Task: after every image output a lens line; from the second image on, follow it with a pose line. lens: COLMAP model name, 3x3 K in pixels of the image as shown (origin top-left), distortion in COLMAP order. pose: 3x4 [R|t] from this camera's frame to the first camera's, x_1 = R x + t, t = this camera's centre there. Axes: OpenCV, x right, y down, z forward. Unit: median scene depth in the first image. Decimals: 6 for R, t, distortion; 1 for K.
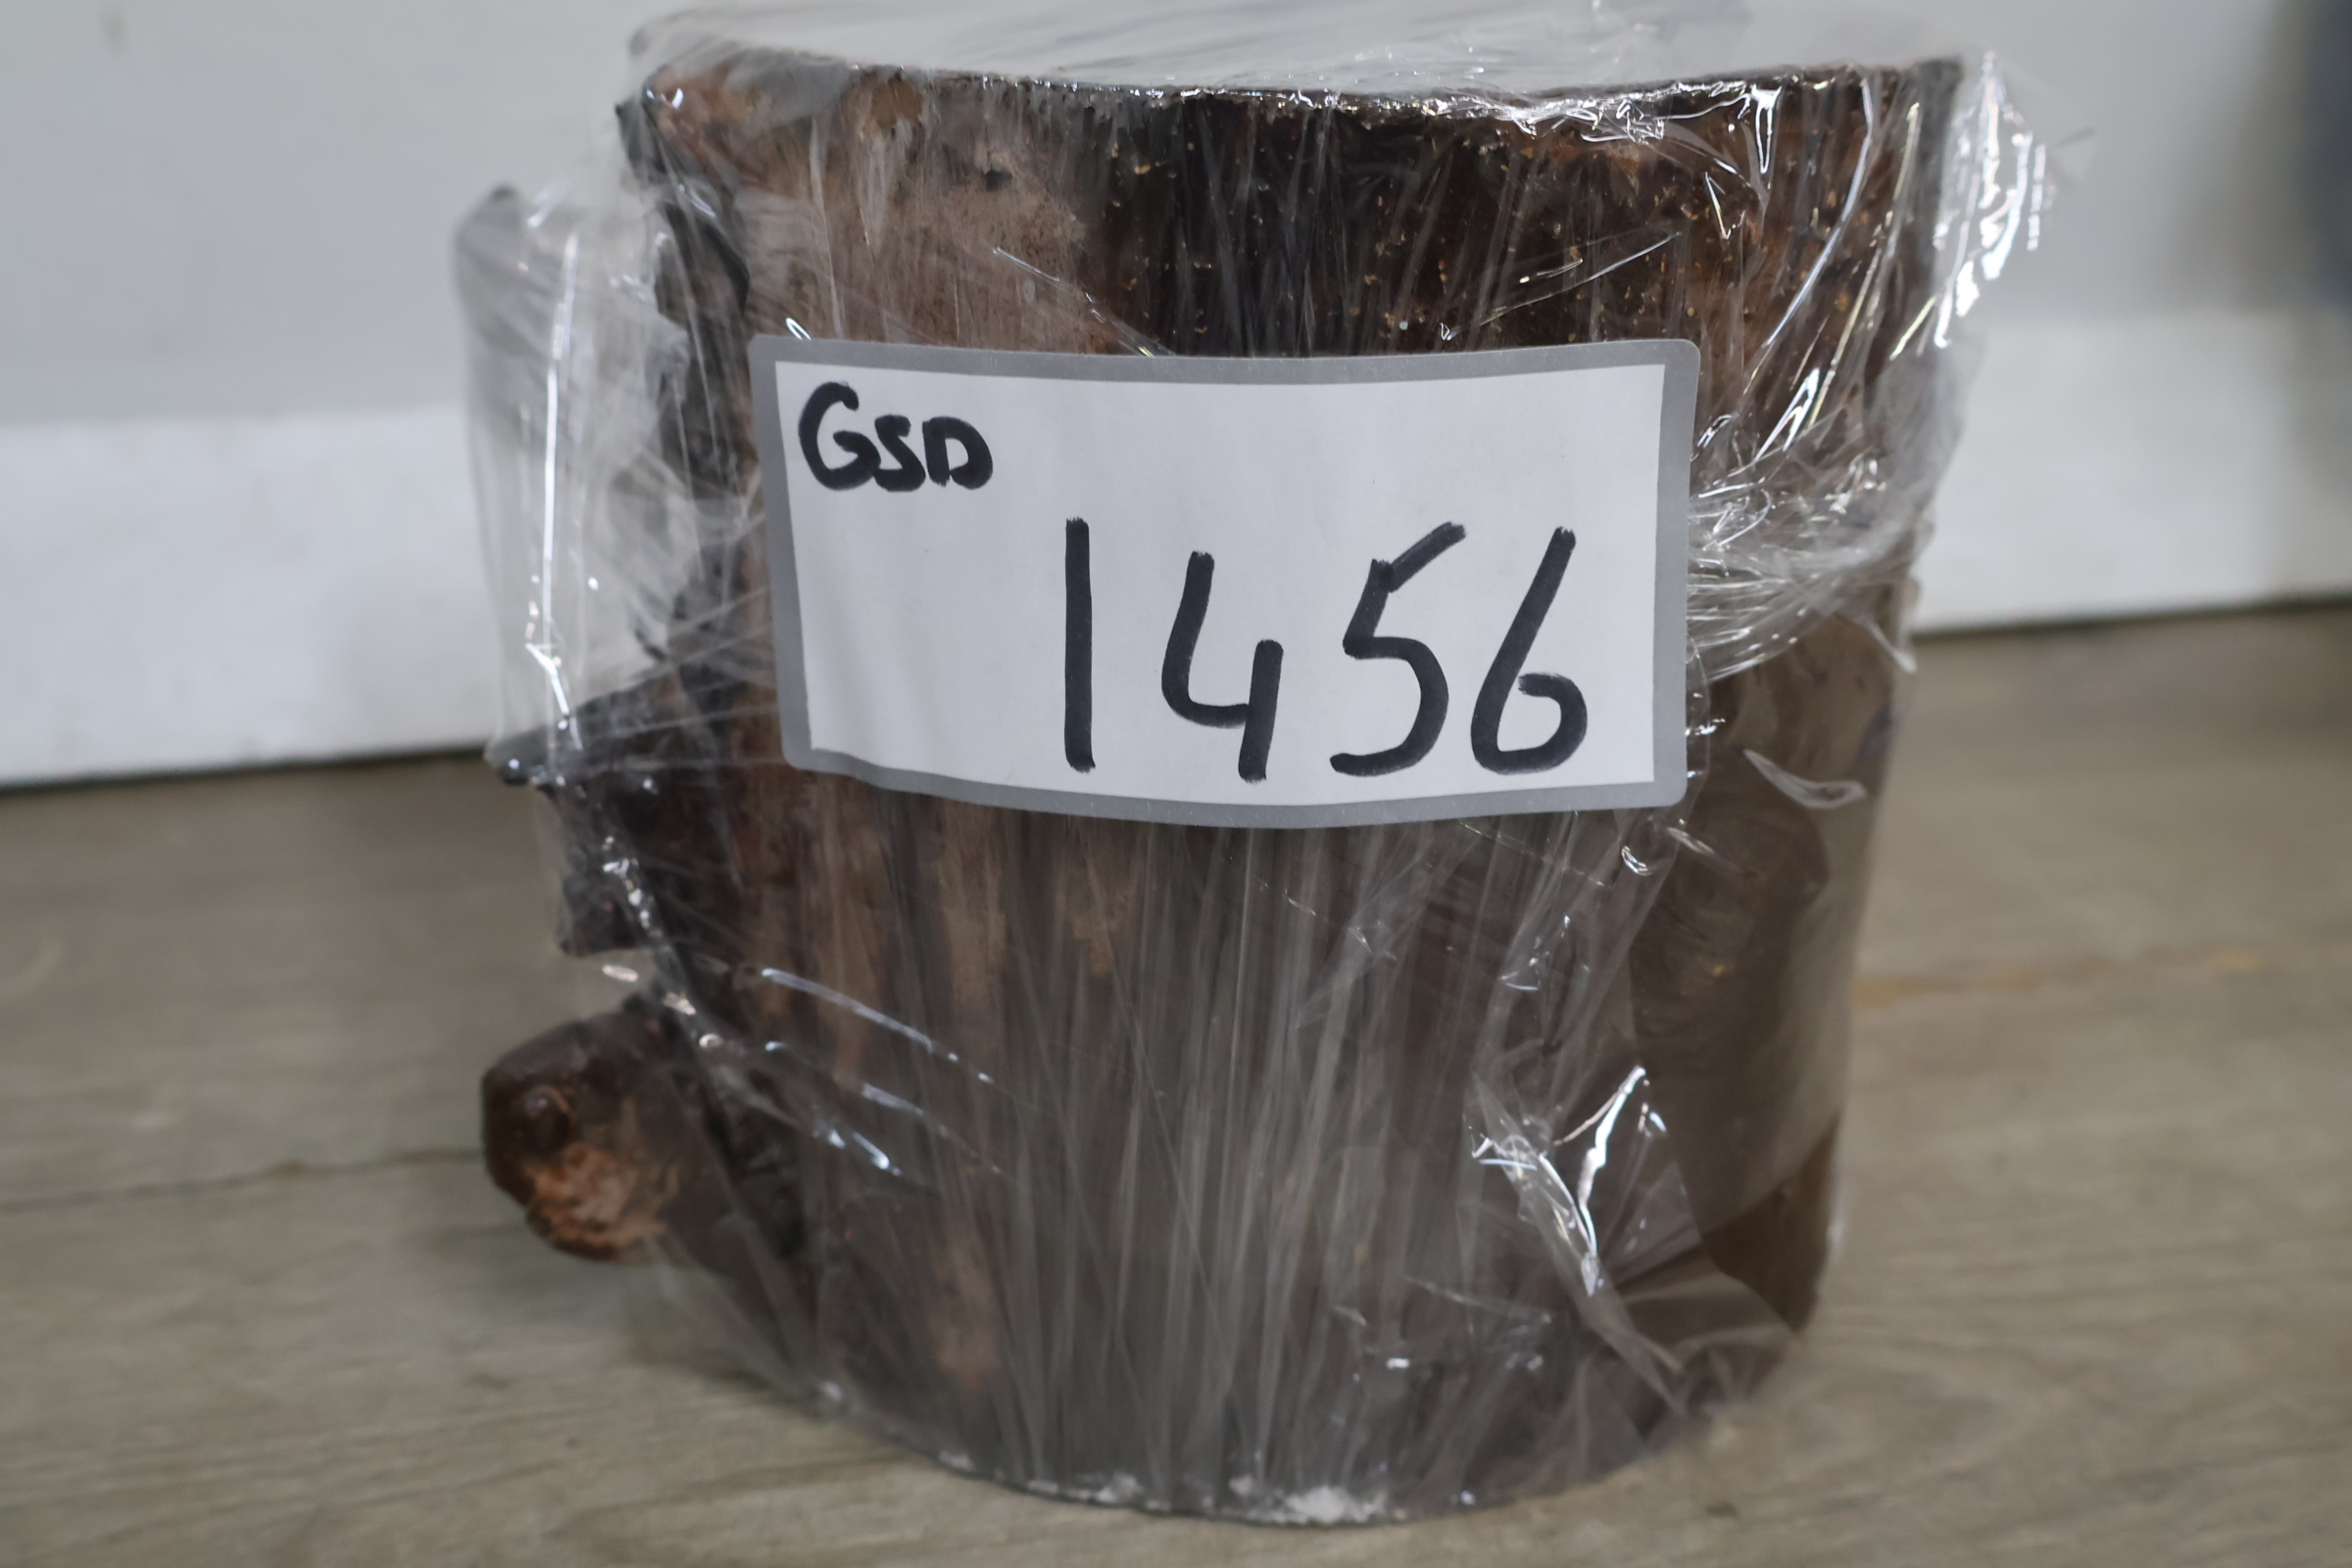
lens RADIAL K [[2473.2, 0, 1177.4], [0, 2473.2, 777.4], [0, 0, 1]] dist [0.001263, 0.000000]
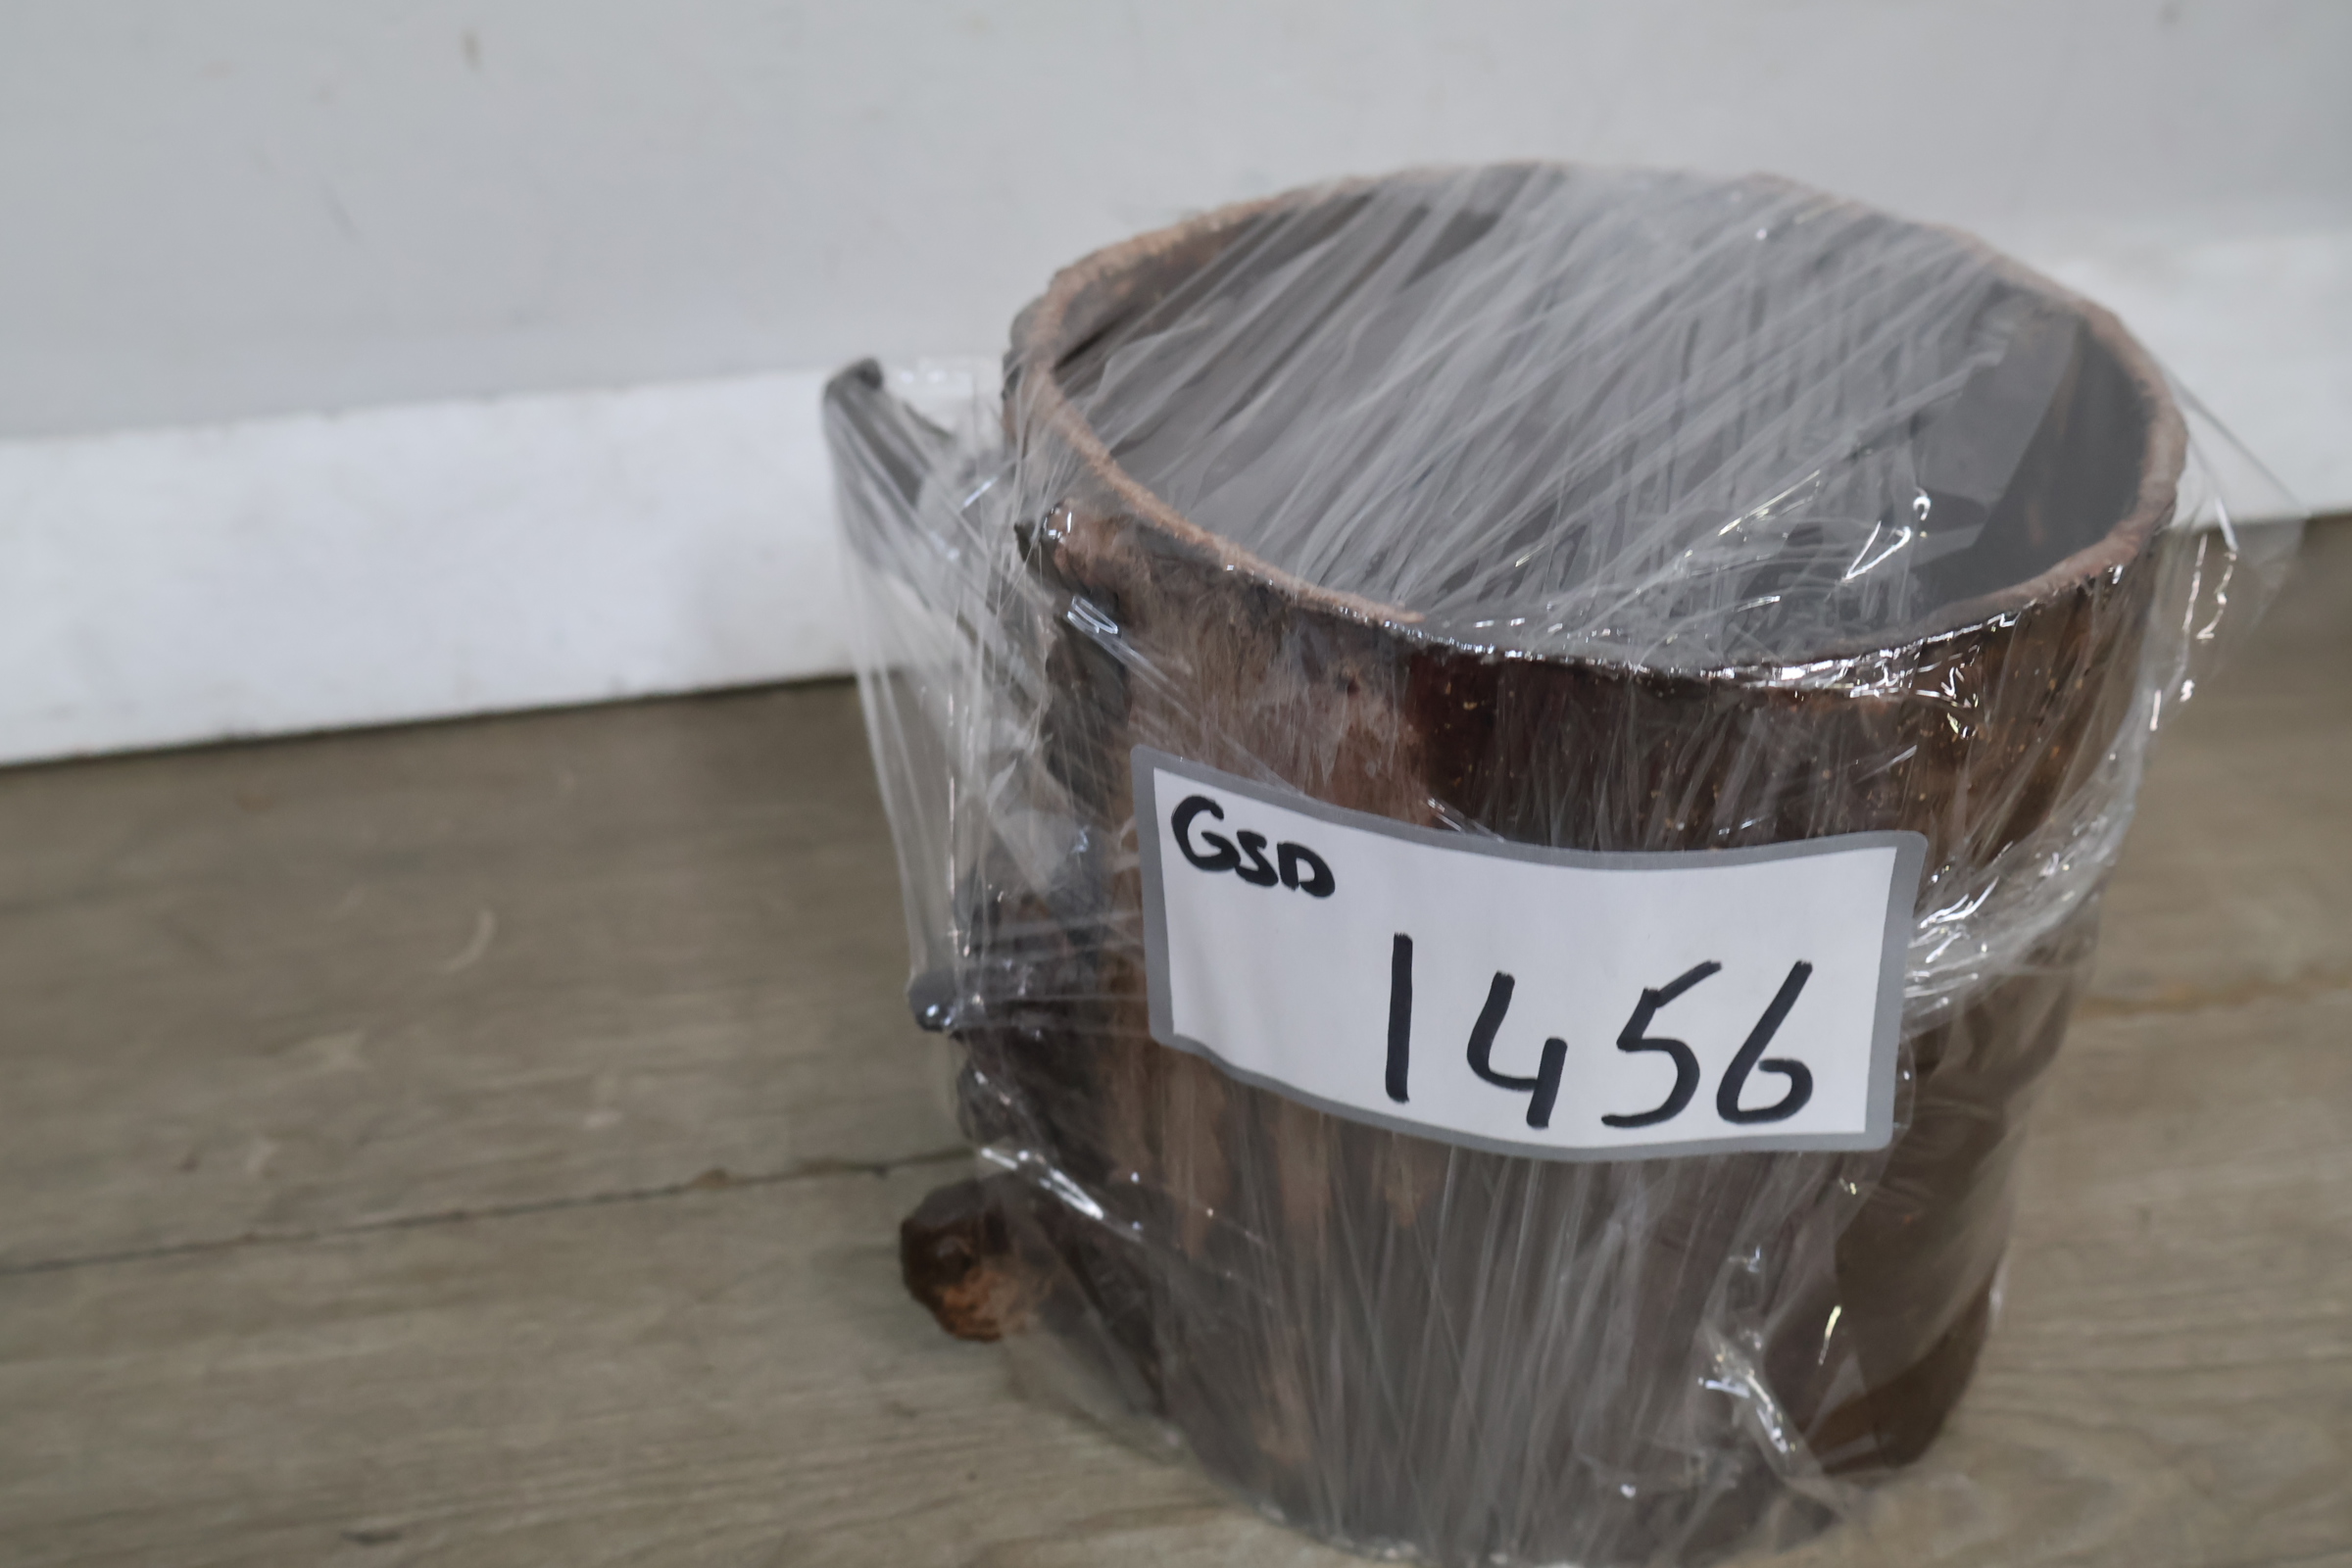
lens RADIAL K [[2473.2, 0, 1169.5], [0, 2473.2, 767.3], [0, 0, 1]] dist [0.001263, 0.000000]
pose [[0.996702, 0.024206, -0.077461, -0.054749], [-0.006111, 0.974157, 0.225790, -0.401364], [0.080924, -0.224572, 0.971091, -0.164699]]
